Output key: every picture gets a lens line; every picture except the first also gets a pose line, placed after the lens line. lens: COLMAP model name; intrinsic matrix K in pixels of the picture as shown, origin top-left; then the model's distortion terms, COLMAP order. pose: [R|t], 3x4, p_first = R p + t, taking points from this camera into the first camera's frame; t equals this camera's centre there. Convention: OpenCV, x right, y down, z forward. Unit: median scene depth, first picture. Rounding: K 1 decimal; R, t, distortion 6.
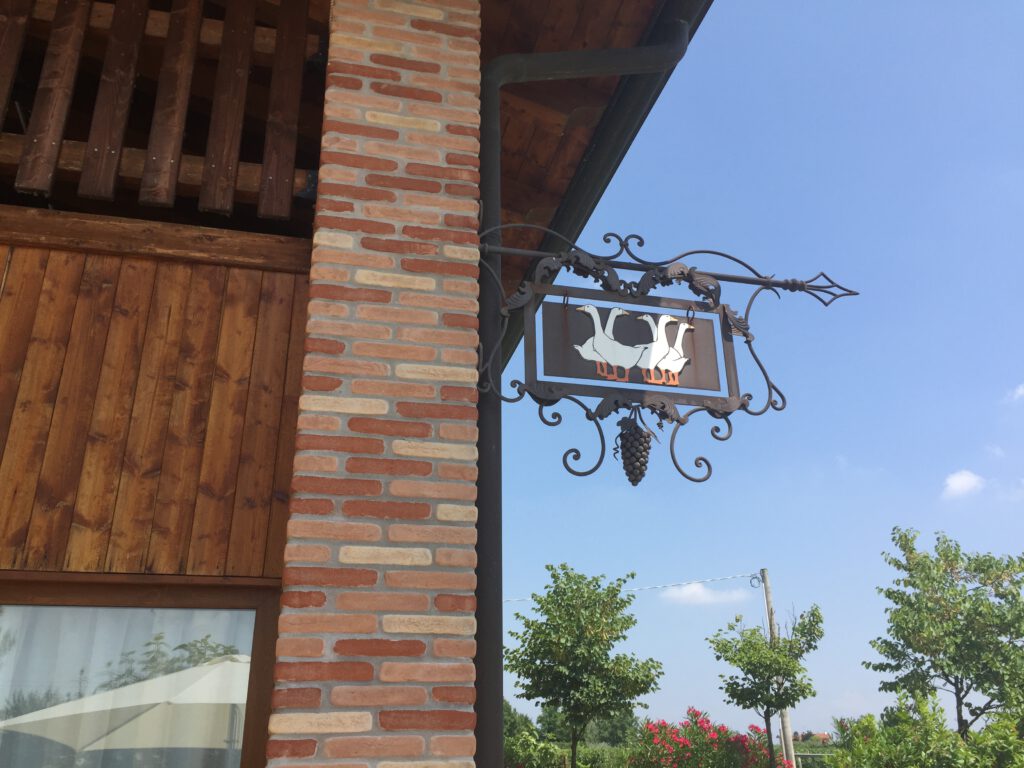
lens RADIAL K [[865.4, 0, 511.7], [0, 865.4, 385.9], [0, 0, 1]] dist [0.047166, 0.000582]
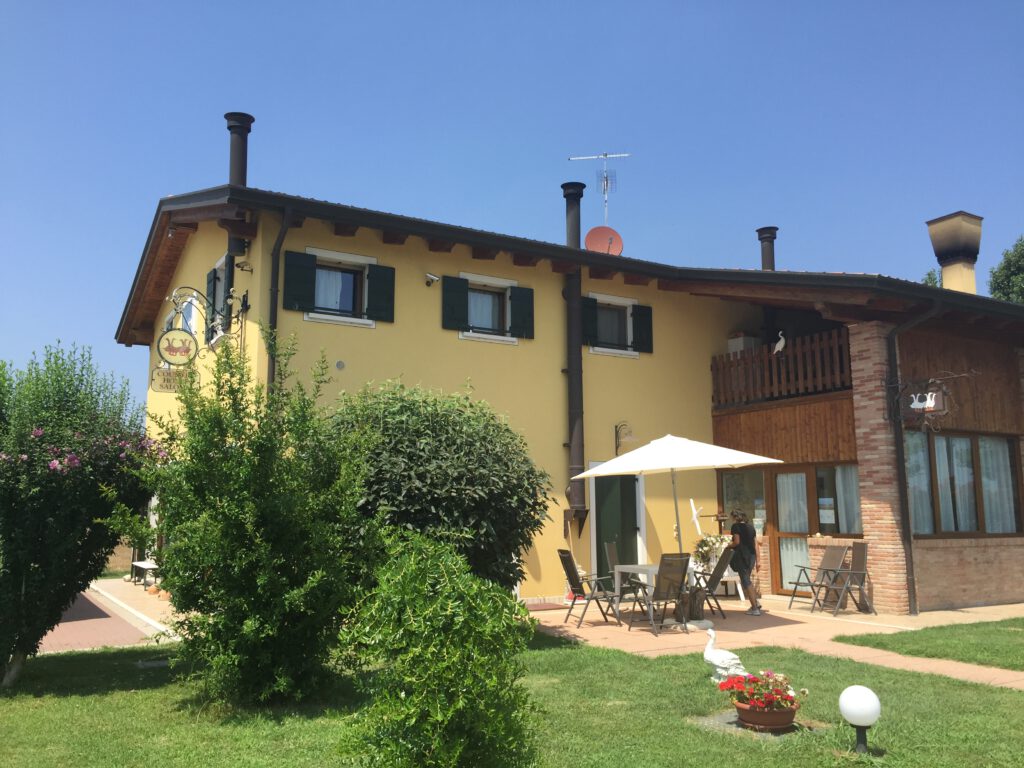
lens RADIAL K [[865.4, 0, 511.9], [0, 865.4, 383.9], [0, 0, 1]] dist [0.047166, 0.000582]
pose [[0.306200, -0.132802, -0.942658, 4.184422], [0.365045, 0.930905, -0.012570, -0.949225], [0.879195, -0.340264, 0.333522, -2.586308]]
